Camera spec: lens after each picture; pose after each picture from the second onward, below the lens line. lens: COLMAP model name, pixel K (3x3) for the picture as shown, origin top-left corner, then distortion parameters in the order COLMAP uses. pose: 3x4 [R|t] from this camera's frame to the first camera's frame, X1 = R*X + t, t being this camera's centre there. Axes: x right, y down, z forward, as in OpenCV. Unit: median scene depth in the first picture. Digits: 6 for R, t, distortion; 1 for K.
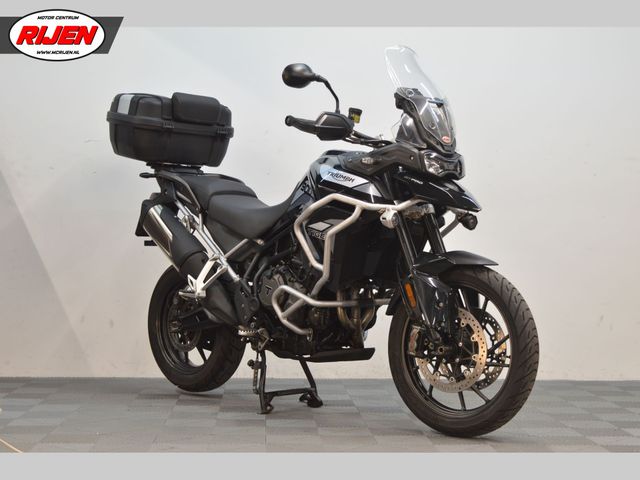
lens RADIAL K [[1126.2, 0, 318.1], [0, 1126.2, 238.7], [0, 0, 1]] dist [0.329845, 0.000000]
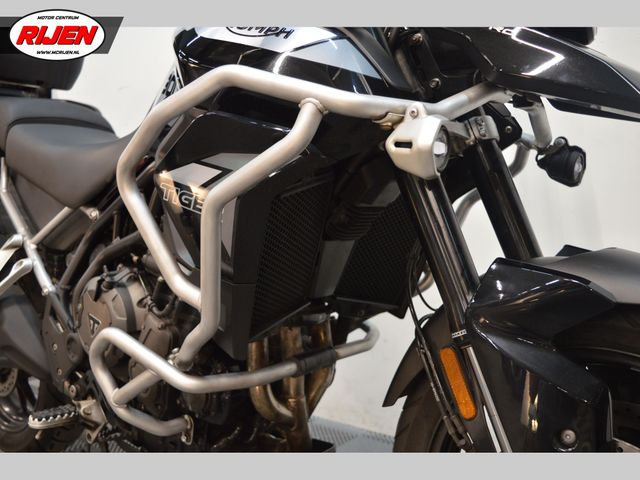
lens RADIAL K [[650.6, 0, 314.5], [0, 650.6, 245.8], [0, 0, 1]] dist [-0.055581, 0.000000]
pose [[0.996084, -0.008908, 0.087959, 0.020978], [0.001982, 0.996911, 0.078520, -0.005229], [-0.088386, -0.078038, 0.993025, 0.784601]]
